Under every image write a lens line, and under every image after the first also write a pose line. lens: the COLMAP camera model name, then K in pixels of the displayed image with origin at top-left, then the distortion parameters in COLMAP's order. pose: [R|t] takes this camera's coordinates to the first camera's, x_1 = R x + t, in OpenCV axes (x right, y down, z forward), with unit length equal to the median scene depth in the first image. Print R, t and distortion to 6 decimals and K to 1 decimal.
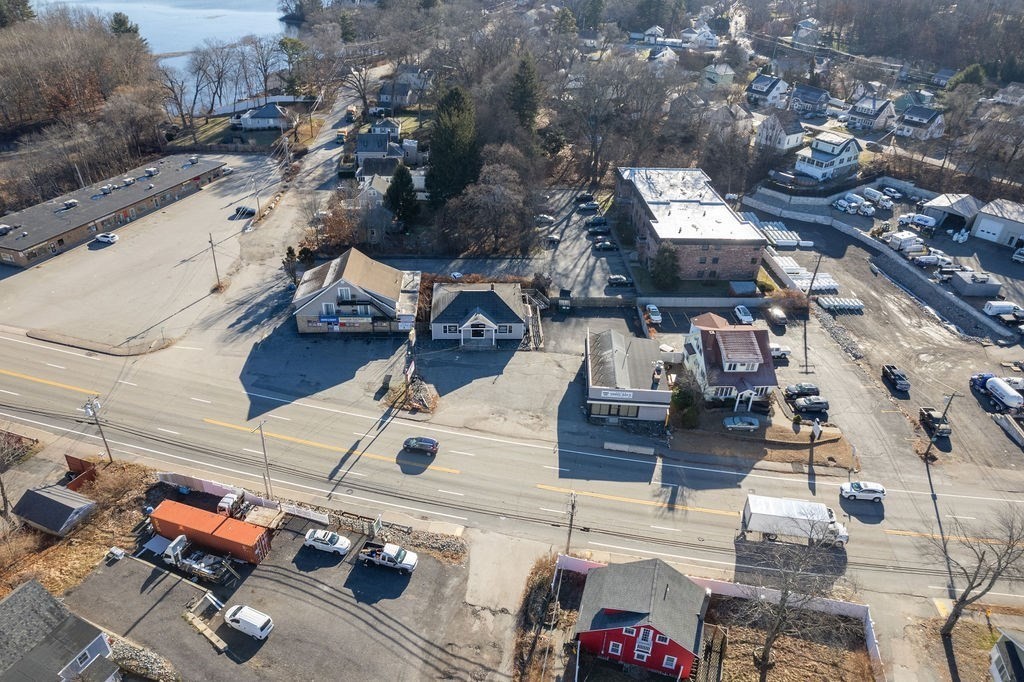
lens RADIAL K [[678.0, 0, 512.0], [0, 678.0, 341.0], [0, 0, 1]] dist [-0.049861, 0.002346]
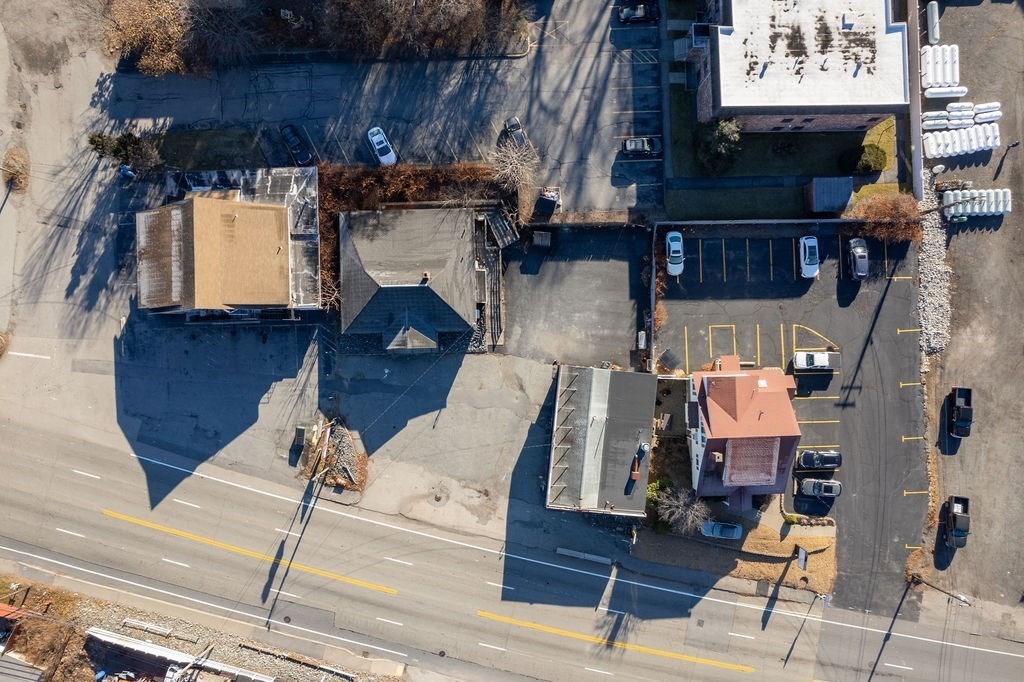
lens RADIAL K [[688.9, 0, 512.0], [0, 688.9, 341.0], [0, 0, 1]] dist [-0.078176, 0.070956]
pose [[0.999337, 0.030473, -0.019943, 0.073430], [0.000238, 0.542121, 0.840300, -0.638435], [0.036418, -0.839748, 0.541754, 0.626914]]
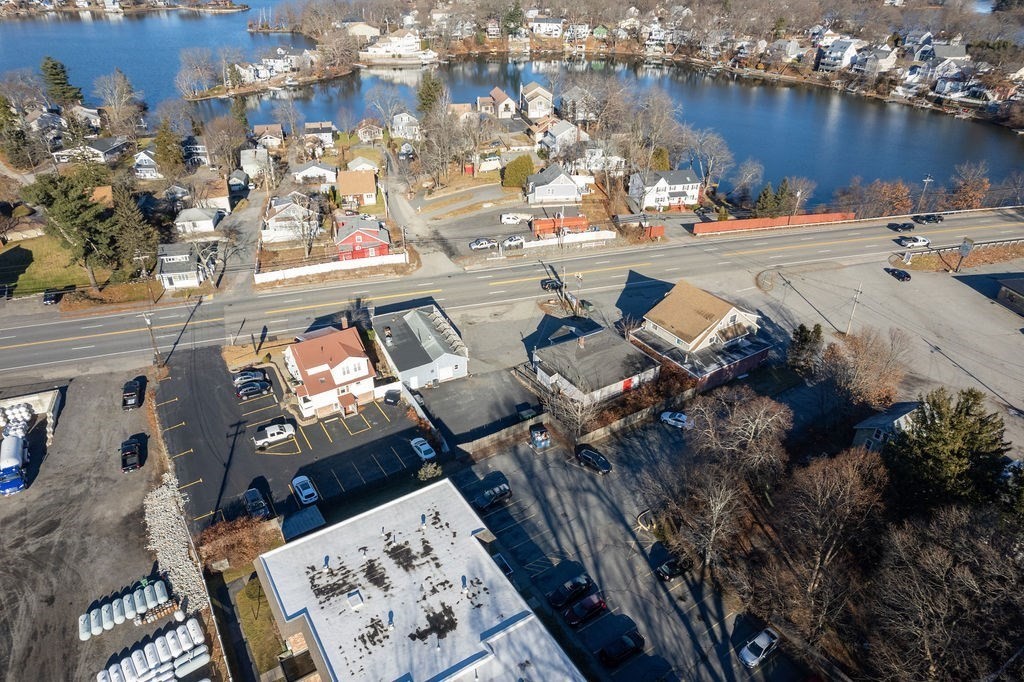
lens RADIAL K [[678.0, 0, 512.0], [0, 678.0, 341.0], [0, 0, 1]] dist [-0.049861, 0.002346]
pose [[-0.870745, 0.212366, -0.443512, 0.500015], [-0.289624, 0.507407, 0.811577, -0.860667], [0.397392, 0.835128, -0.380316, 1.404004]]
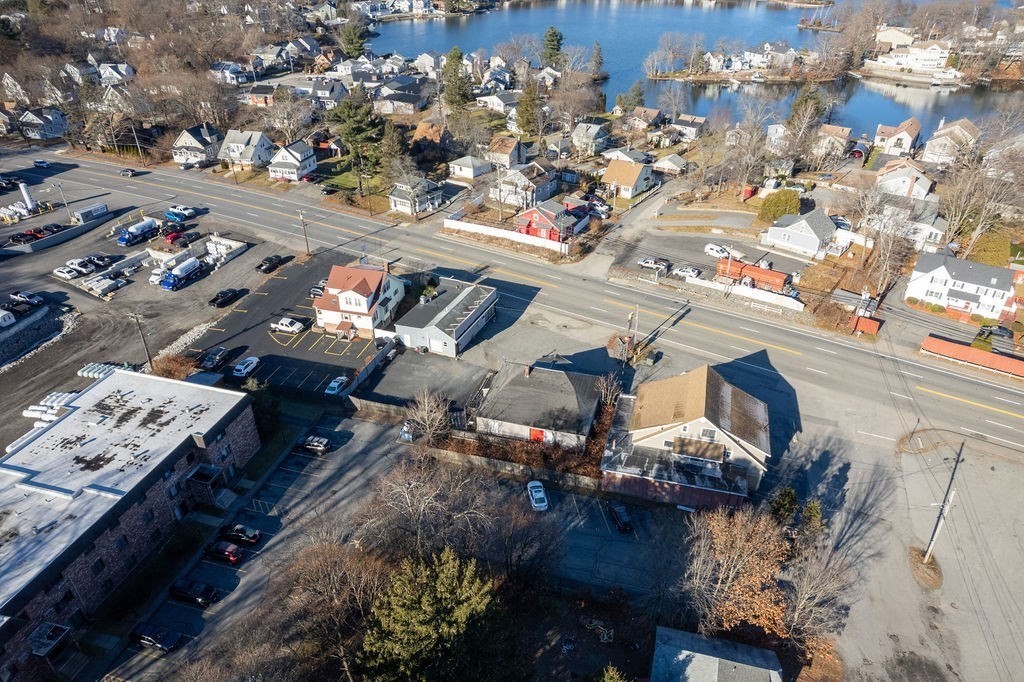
lens RADIAL K [[688.9, 0, 512.0], [0, 688.9, 341.0], [0, 0, 1]] dist [-0.078176, 0.070956]
pose [[-0.942659, -0.208093, 0.260943, -0.240865], [0.136768, 0.472334, 0.870744, -0.890232], [-0.304448, 0.856503, -0.416789, 1.417026]]
